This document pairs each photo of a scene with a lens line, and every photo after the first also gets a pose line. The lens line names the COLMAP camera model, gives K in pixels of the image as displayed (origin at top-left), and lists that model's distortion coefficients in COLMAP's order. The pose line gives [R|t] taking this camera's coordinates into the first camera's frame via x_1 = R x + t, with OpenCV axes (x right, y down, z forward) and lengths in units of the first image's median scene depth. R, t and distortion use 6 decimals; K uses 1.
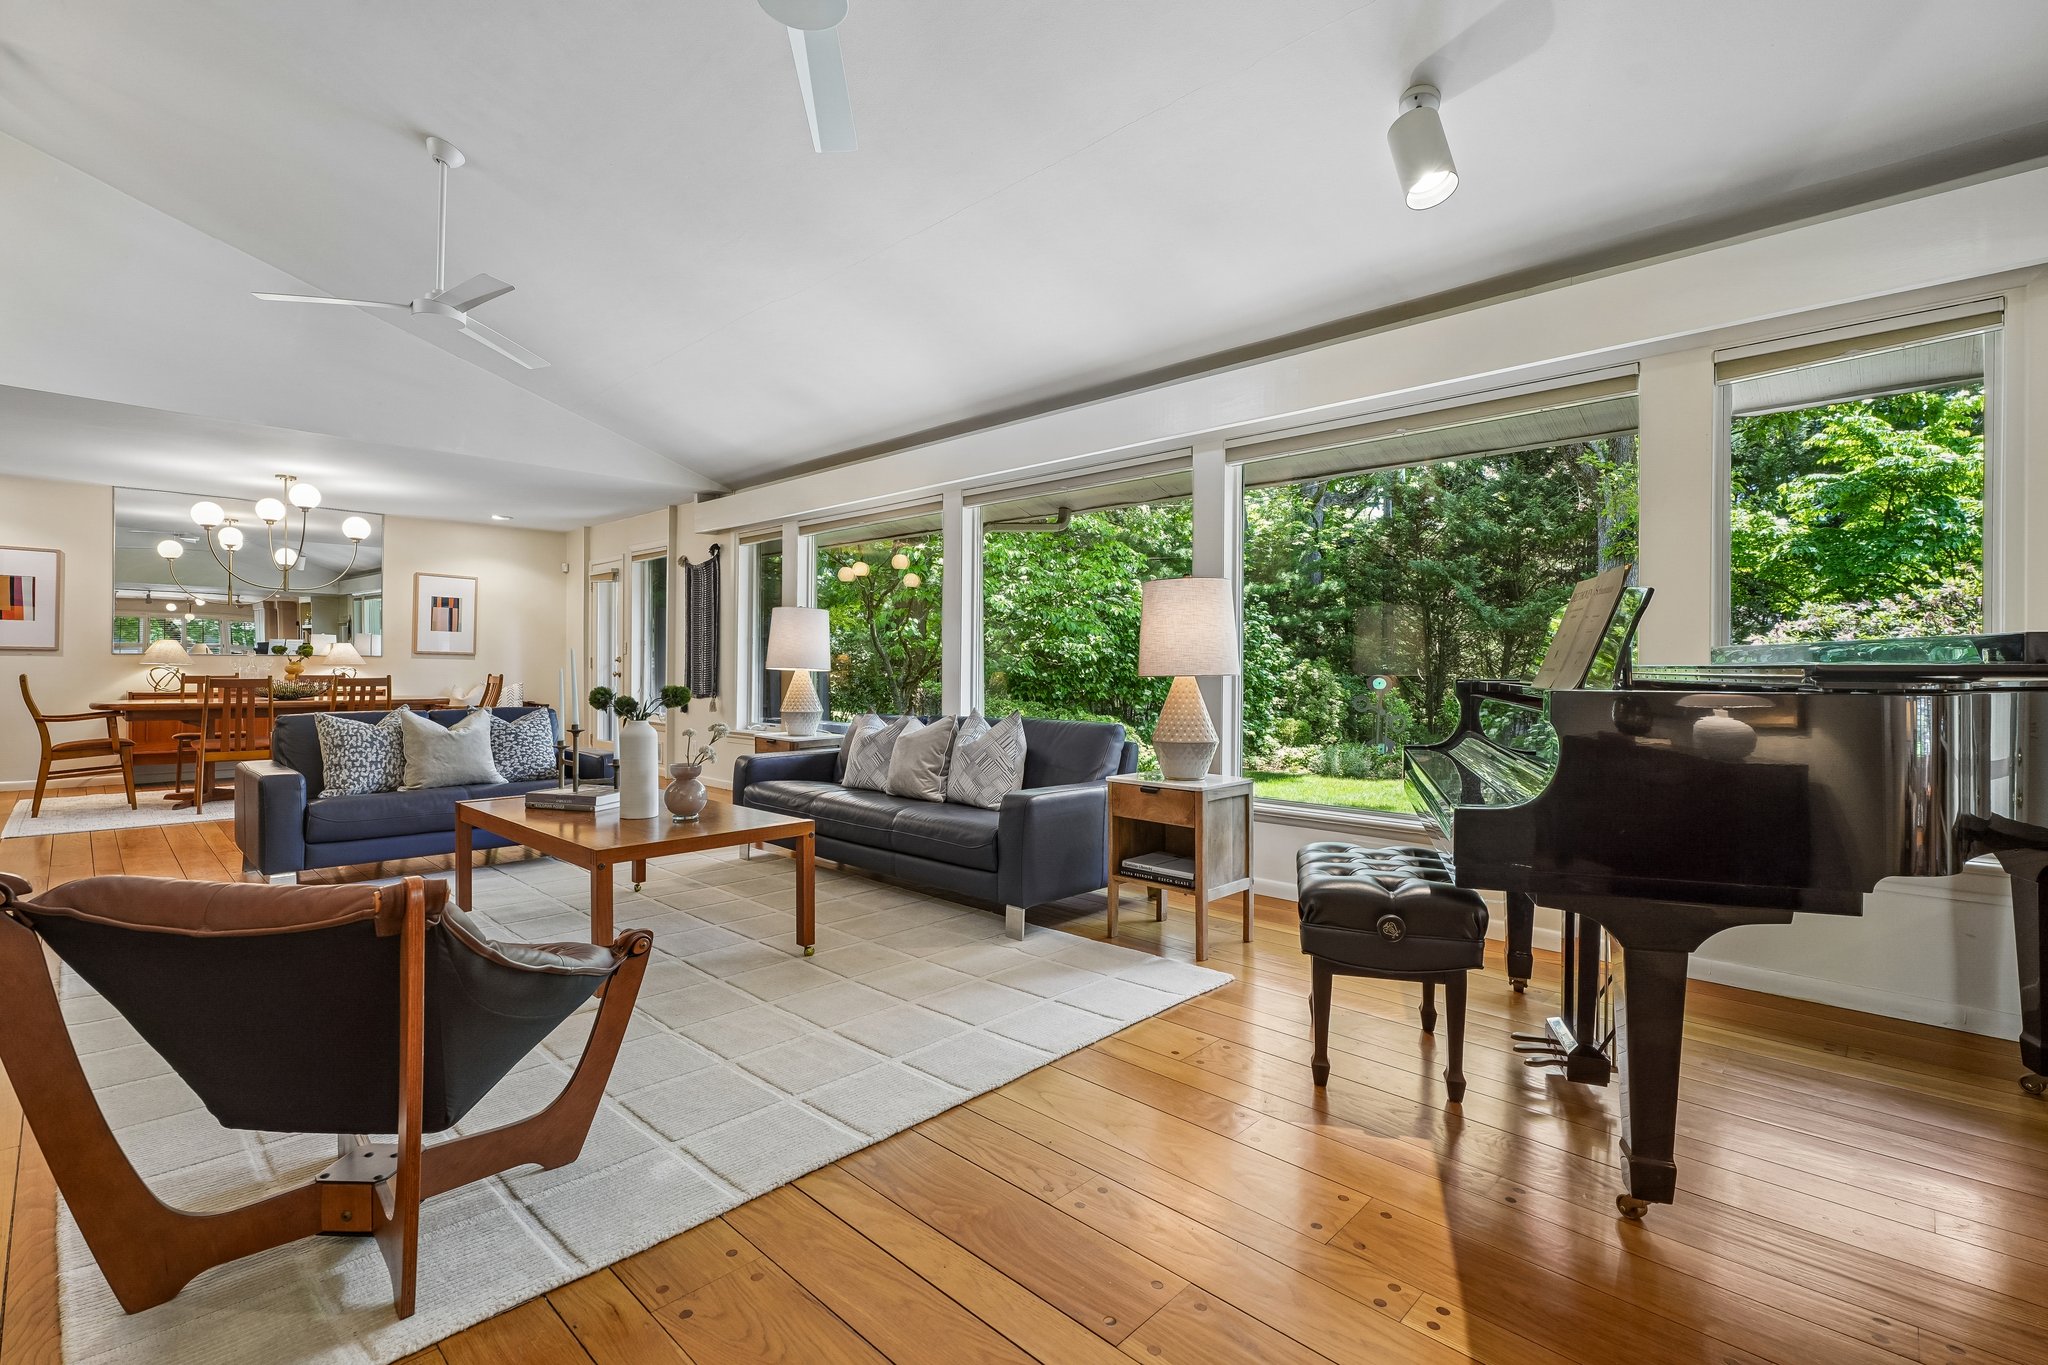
lens RADIAL K [[917.9, 0, 1032.4], [0, 917.9, 674.1], [0, 0, 1]] dist [-0.007668, 0.002324]
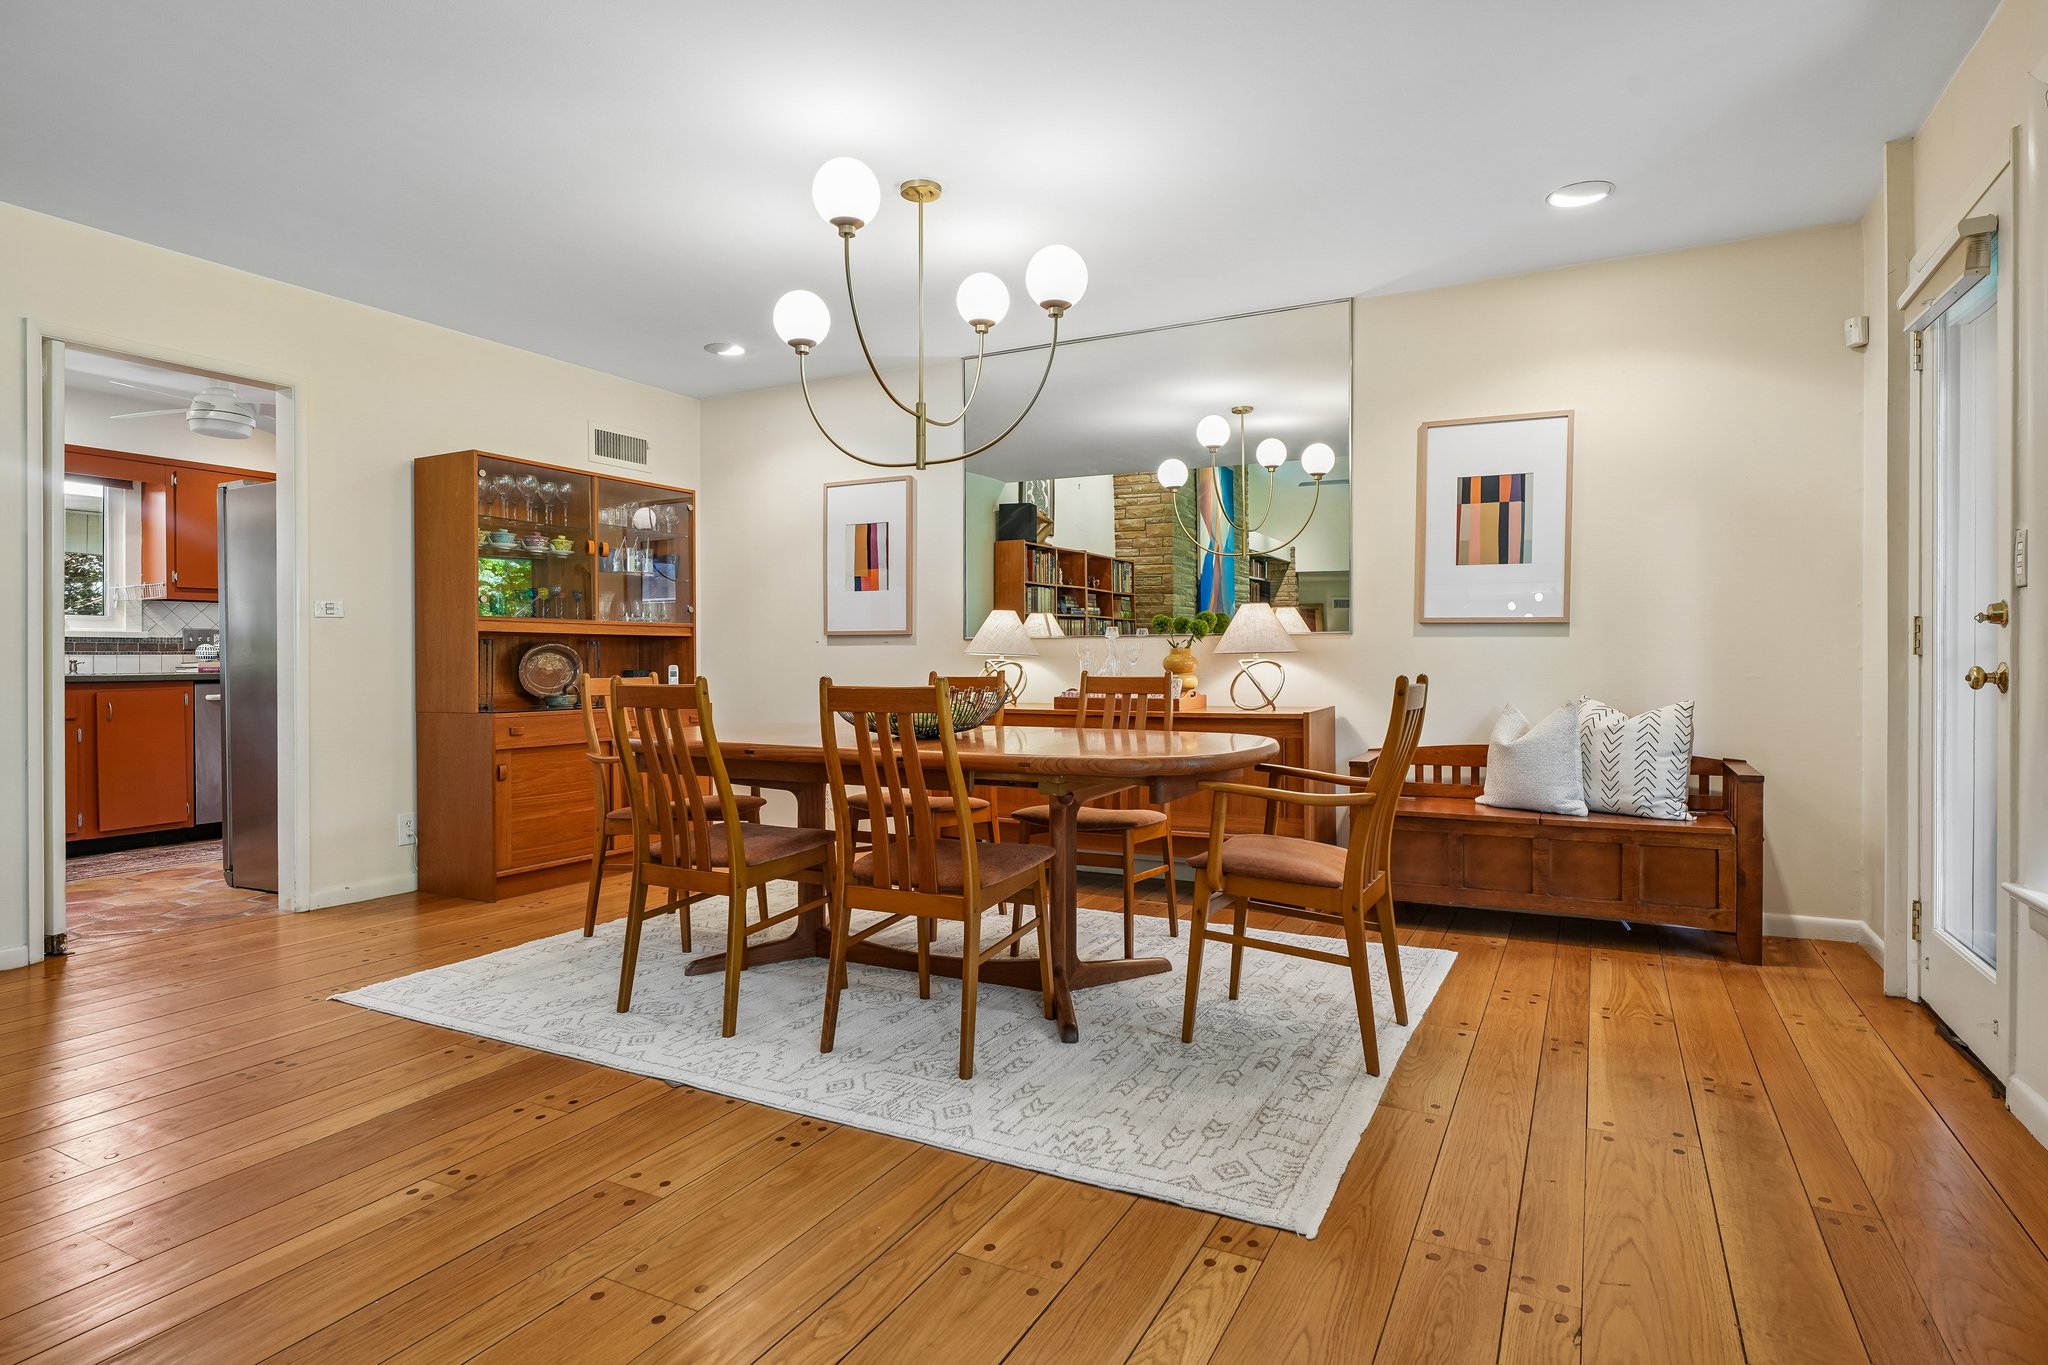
lens RADIAL K [[1064.8, 0, 1029.0], [0, 1064.8, 677.2], [0, 0, 1]] dist [-0.020530, 0.001303]
pose [[0.271706, 0.003935, -0.962372, -0.429083], [-0.005441, 0.999982, 0.002553, 0.000509], [0.962365, 0.004542, 0.271723, 1.119570]]
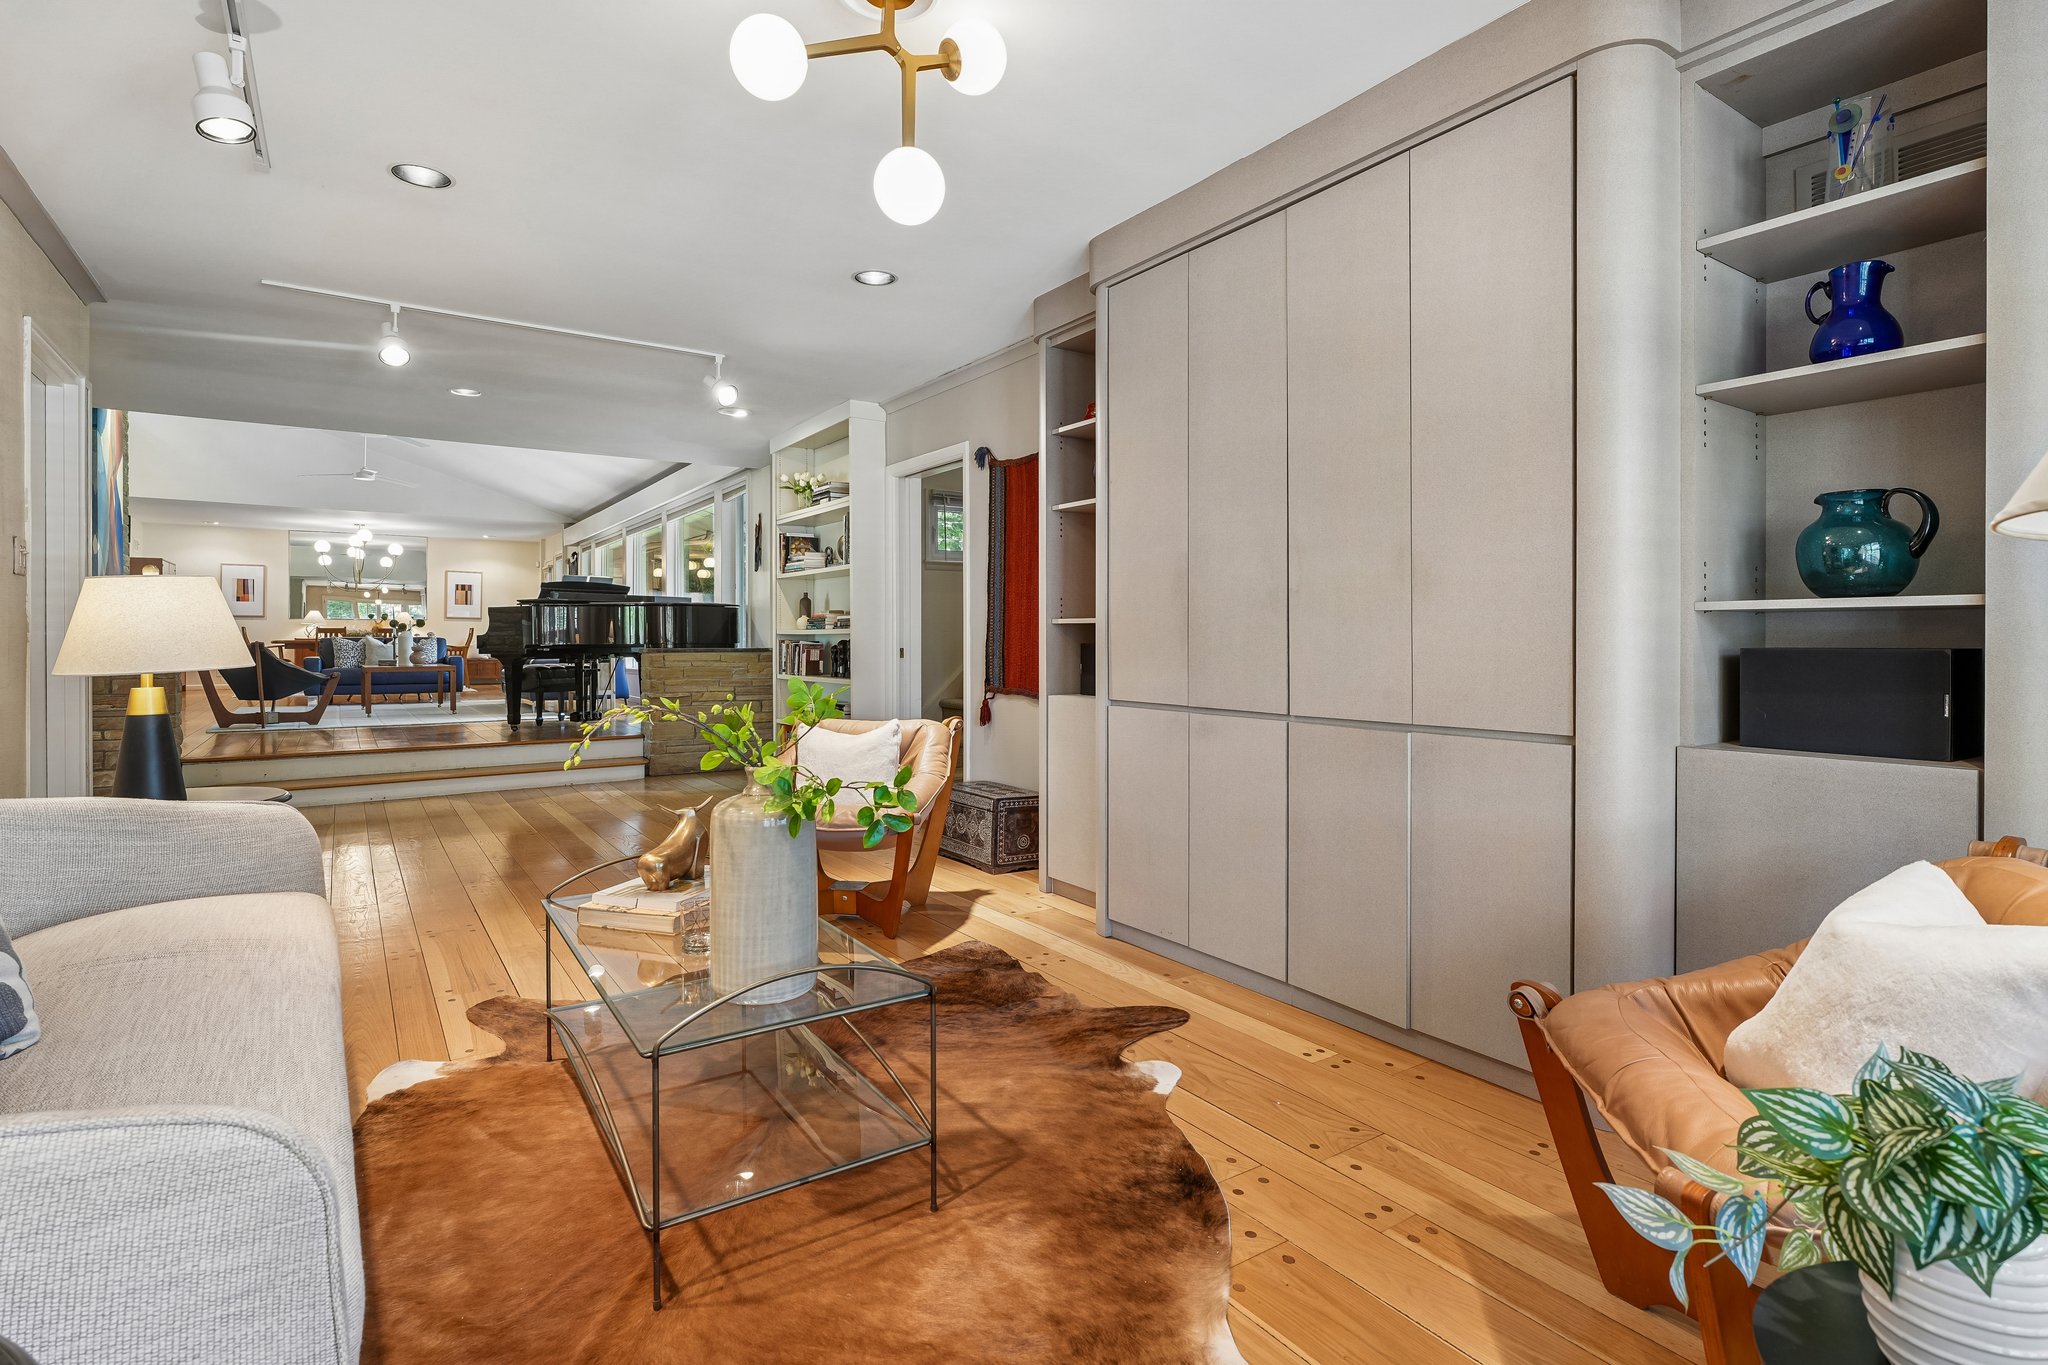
lens RADIAL K [[1007.4, 0, 1021.0], [0, 1007.4, 649.0], [0, 0, 1]] dist [-0.002867, -0.000505]
pose [[0.976654, -0.006406, -0.214725, 1.206090], [0.005639, 0.999975, -0.004187, 0.075816], [0.214746, 0.002878, 0.976666, -0.928590]]
